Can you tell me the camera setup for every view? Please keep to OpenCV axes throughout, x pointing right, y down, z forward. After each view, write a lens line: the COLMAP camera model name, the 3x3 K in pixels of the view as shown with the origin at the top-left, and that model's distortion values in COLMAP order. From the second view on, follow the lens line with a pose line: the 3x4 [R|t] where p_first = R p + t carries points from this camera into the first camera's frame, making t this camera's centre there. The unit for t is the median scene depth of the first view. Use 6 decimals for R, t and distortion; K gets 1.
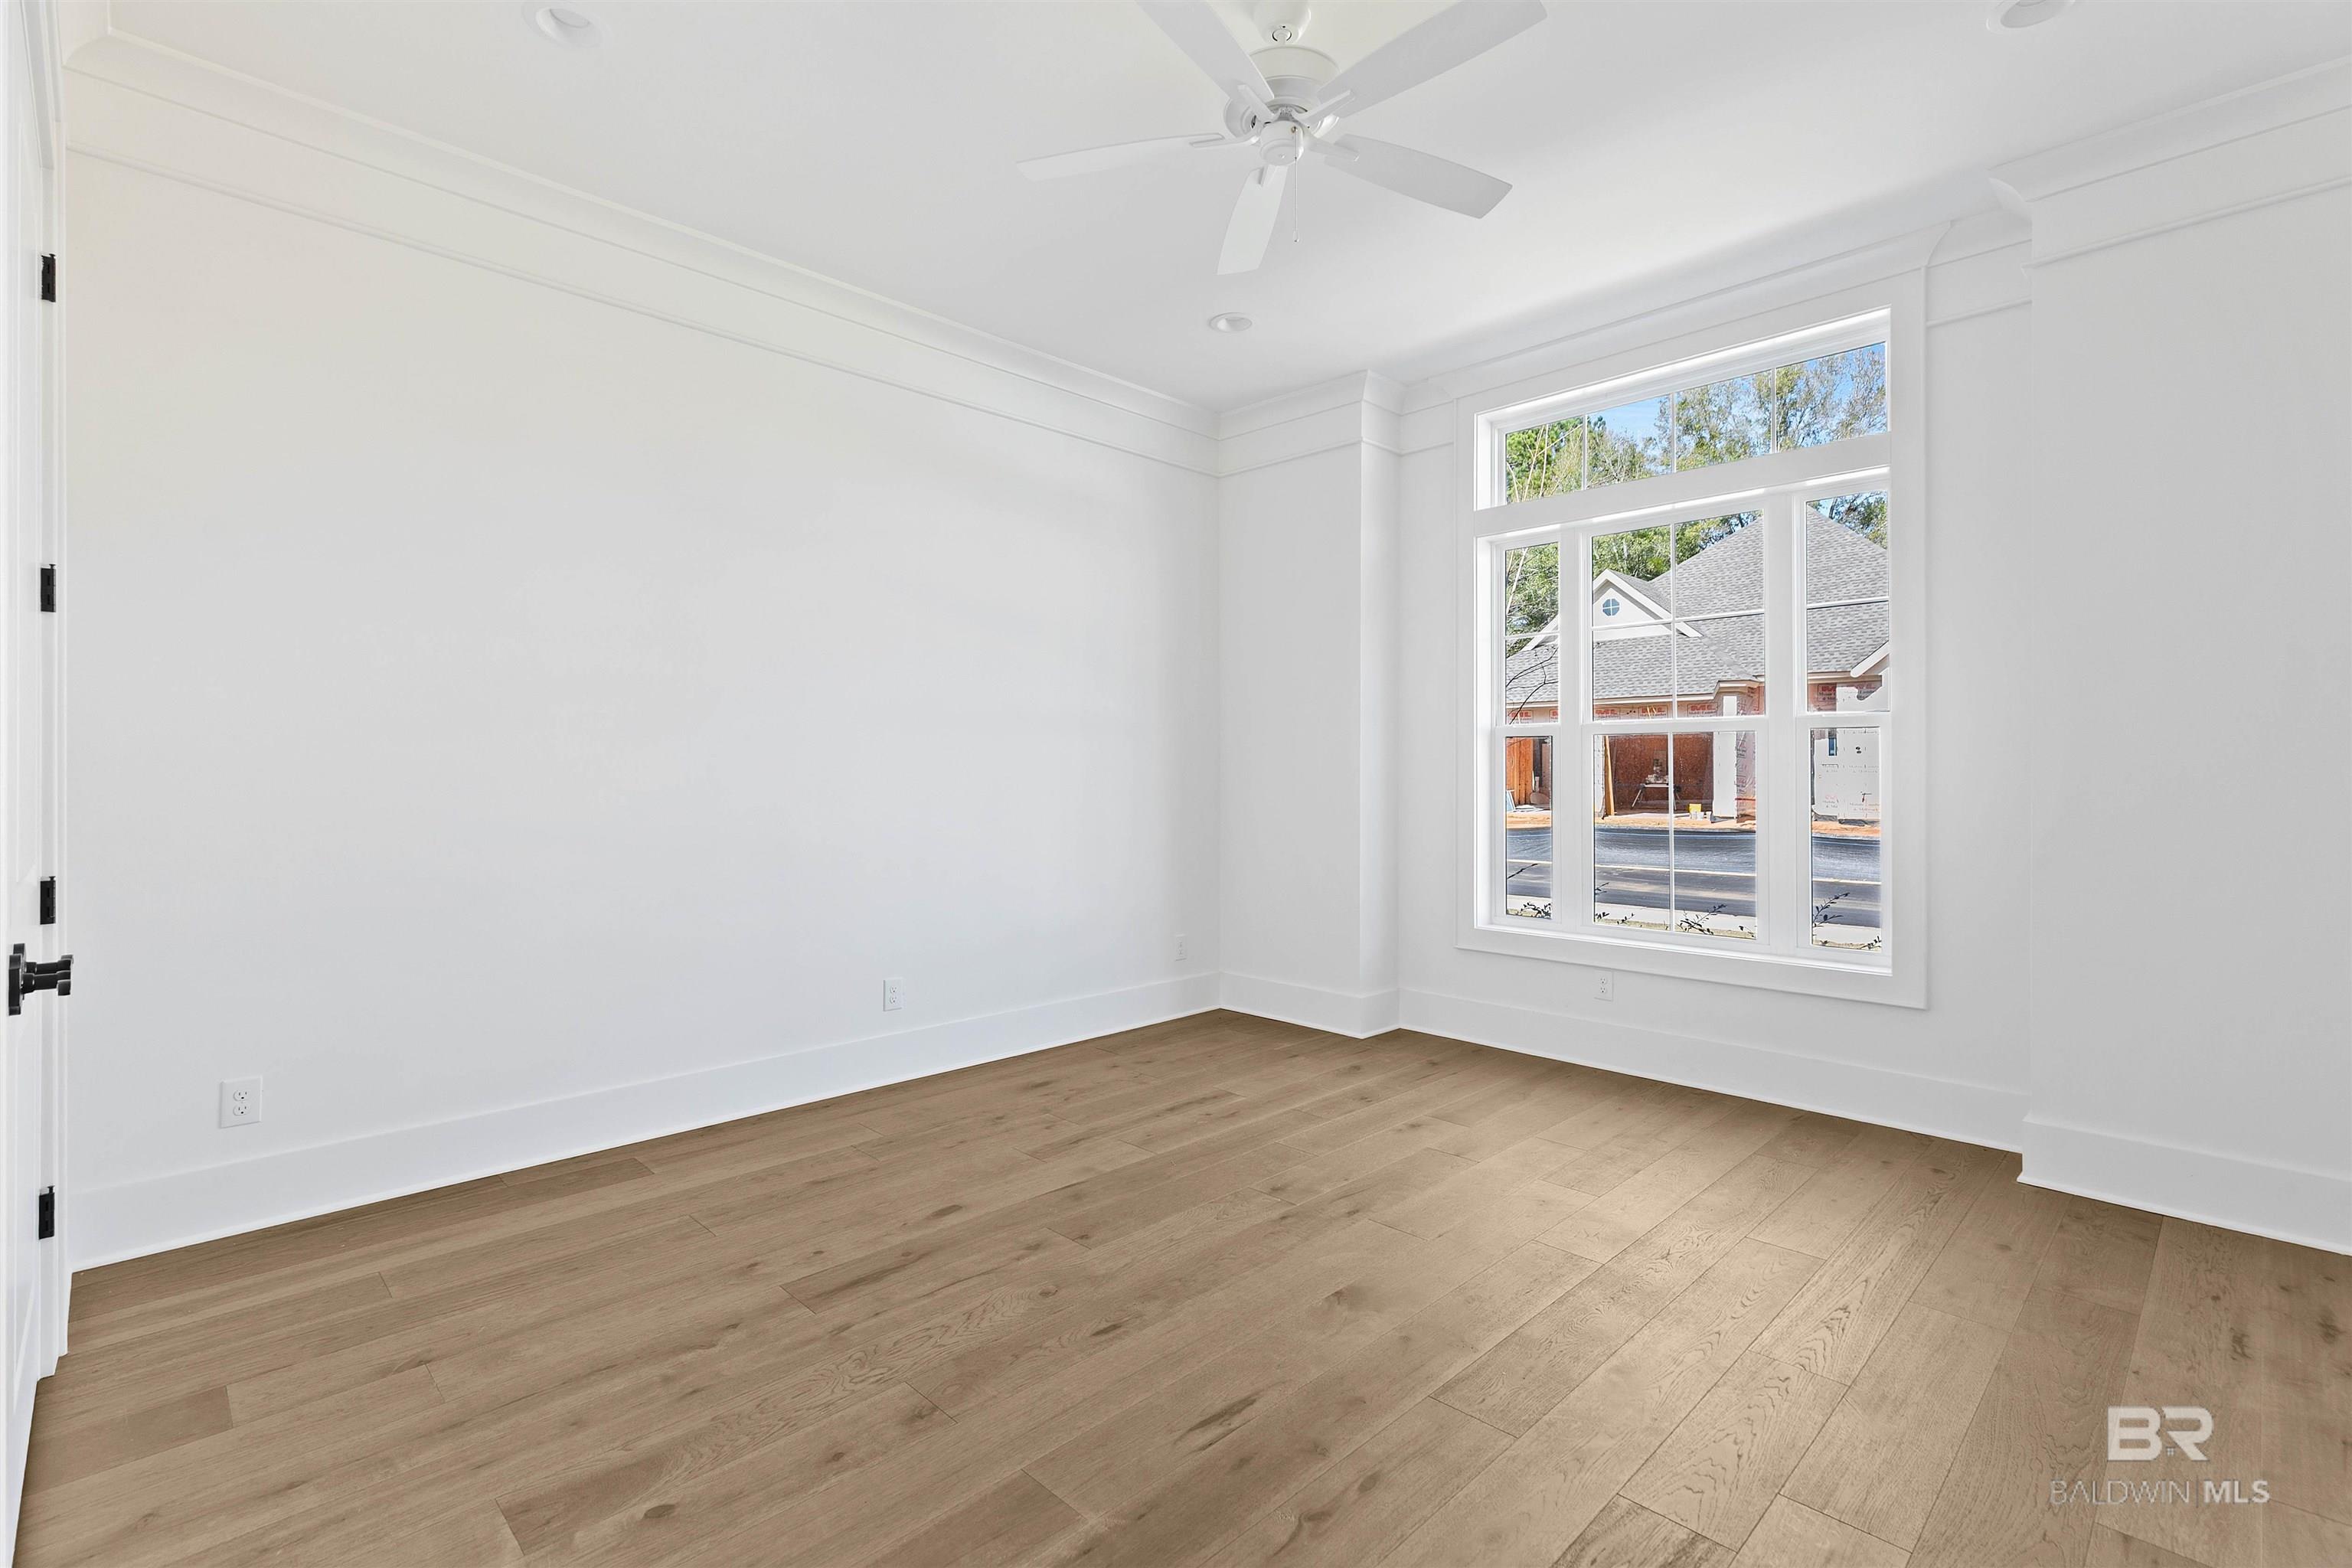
lens RADIAL K [[1068.0, 0, 1173.7], [0, 1068.0, 778.9], [0, 0, 1]] dist [0.008668, -0.000098]
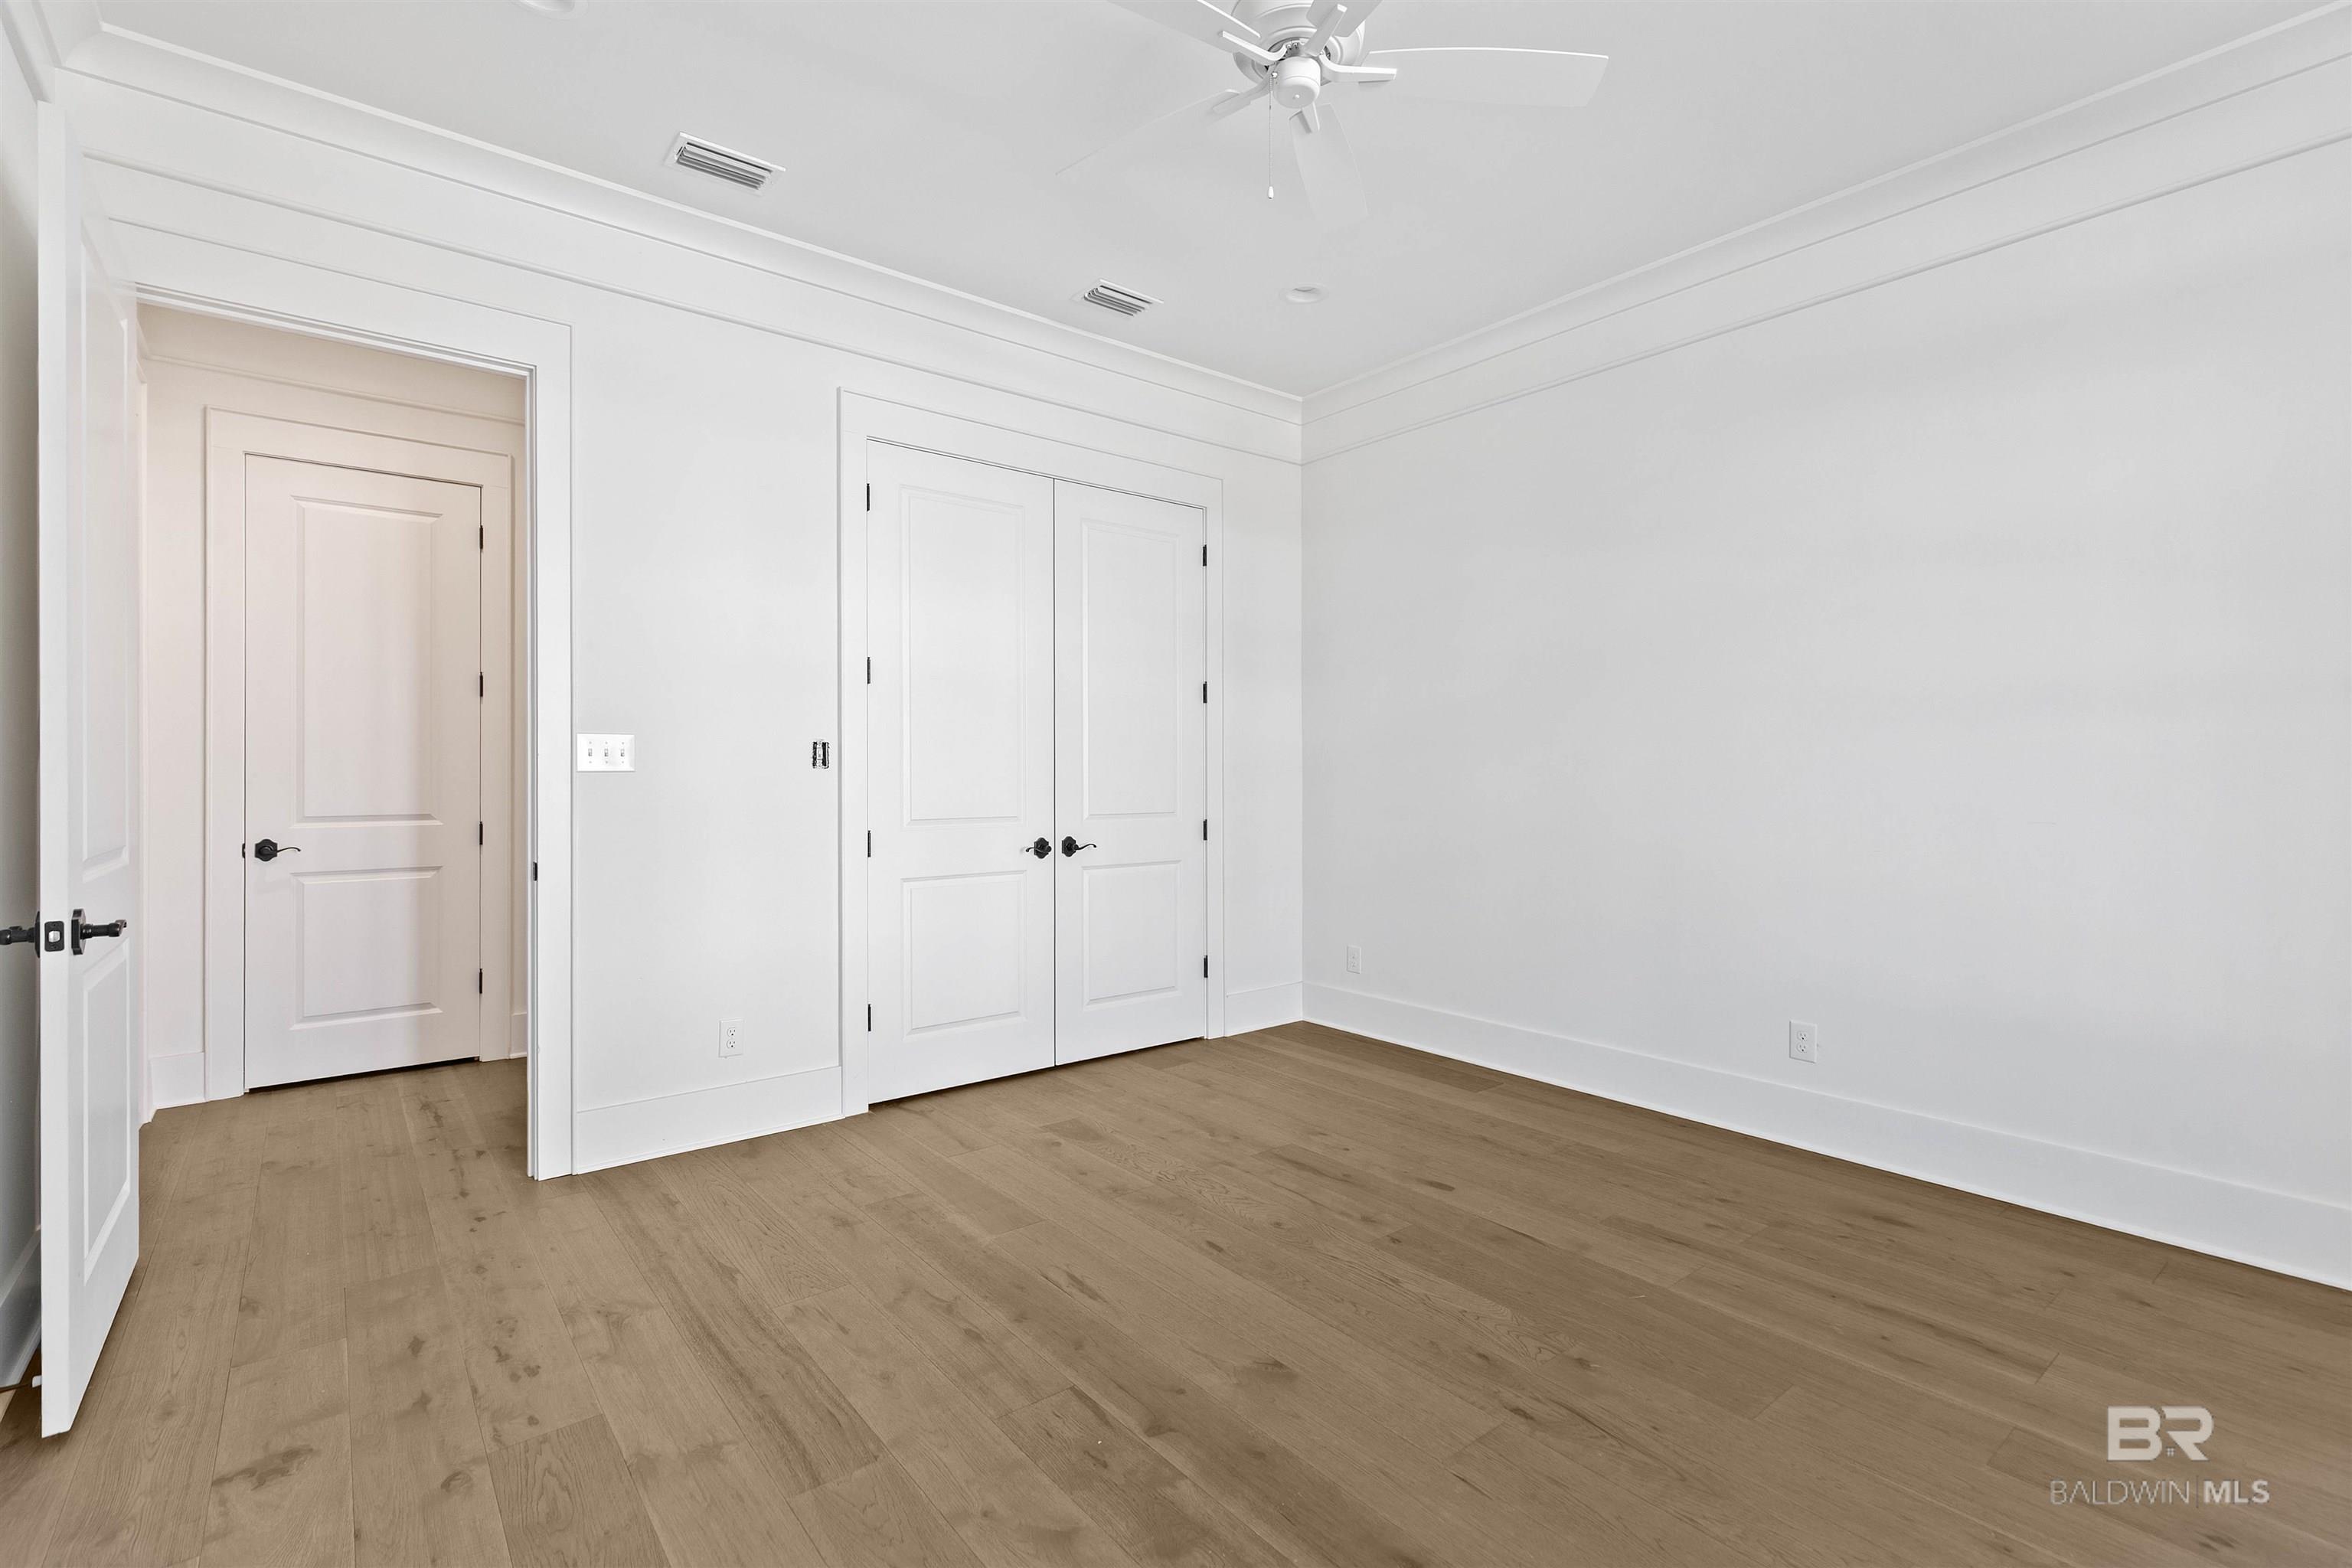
lens RADIAL K [[1068.0, 0, 1173.7], [0, 1068.0, 778.9], [0, 0, 1]] dist [0.008668, -0.000098]
pose [[-0.098667, 0.008419, -0.995085, 0.872891], [-0.009912, 0.999906, 0.009442, -0.010094], [0.995071, 0.010795, -0.098575, 0.834921]]
